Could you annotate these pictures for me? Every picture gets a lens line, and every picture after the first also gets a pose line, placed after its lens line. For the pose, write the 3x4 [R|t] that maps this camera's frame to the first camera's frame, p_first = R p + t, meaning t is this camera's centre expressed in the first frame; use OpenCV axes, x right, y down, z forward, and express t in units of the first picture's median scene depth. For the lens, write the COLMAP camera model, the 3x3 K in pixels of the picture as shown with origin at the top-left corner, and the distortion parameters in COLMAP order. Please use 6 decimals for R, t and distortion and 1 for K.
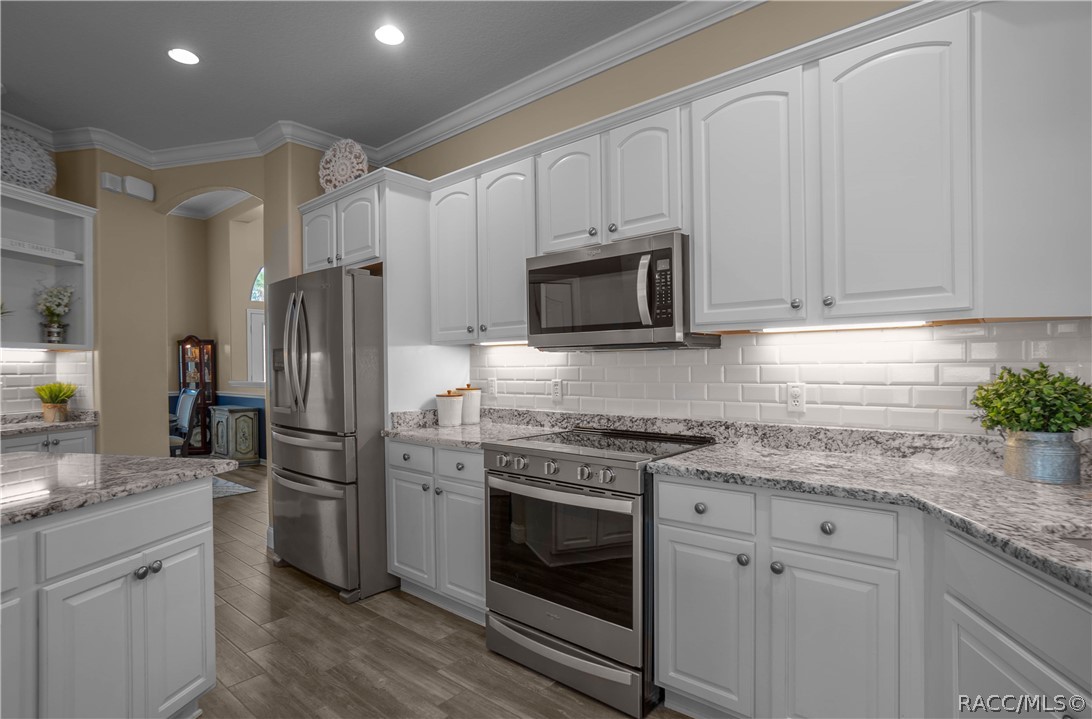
lens RADIAL K [[550.6, 0, 522.1], [0, 550.6, 360.2], [0, 0, 1]] dist [-0.041772, 0.000028]
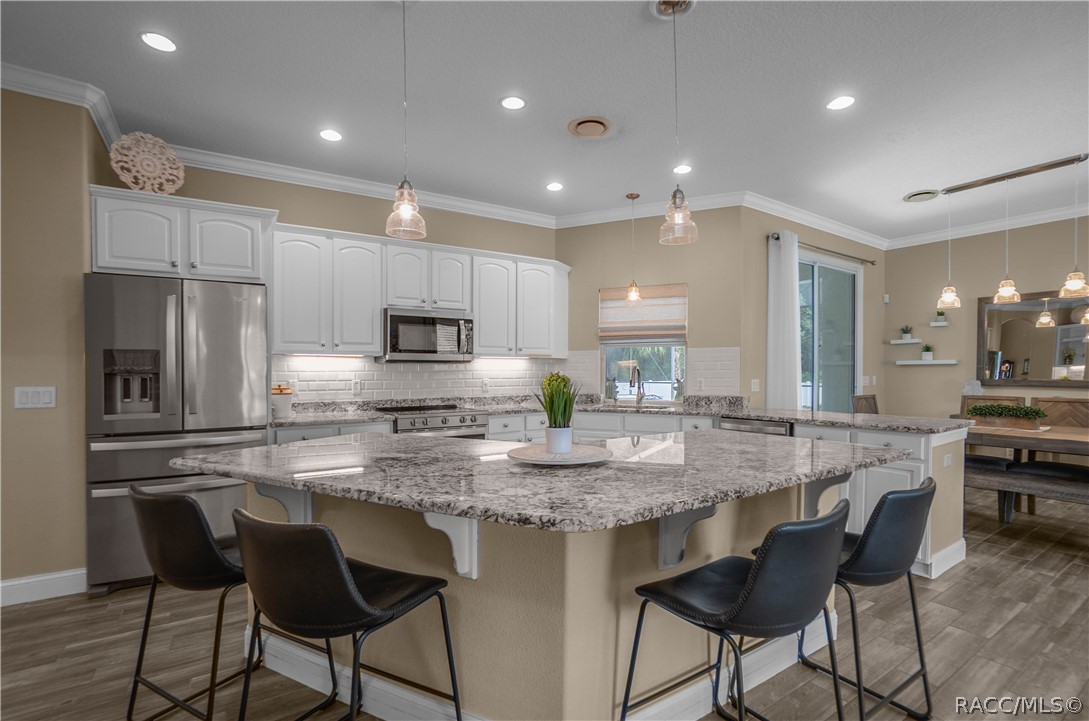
lens RADIAL K [[515.6, 0, 558.4], [0, 515.6, 377.9], [0, 0, 1]] dist [-0.034495, 0.000398]
pose [[0.230167, -0.009437, 0.973105, -1.465751], [-0.012975, 0.999834, 0.012765, 0.004060], [-0.973065, -0.015564, 0.230006, 0.133051]]
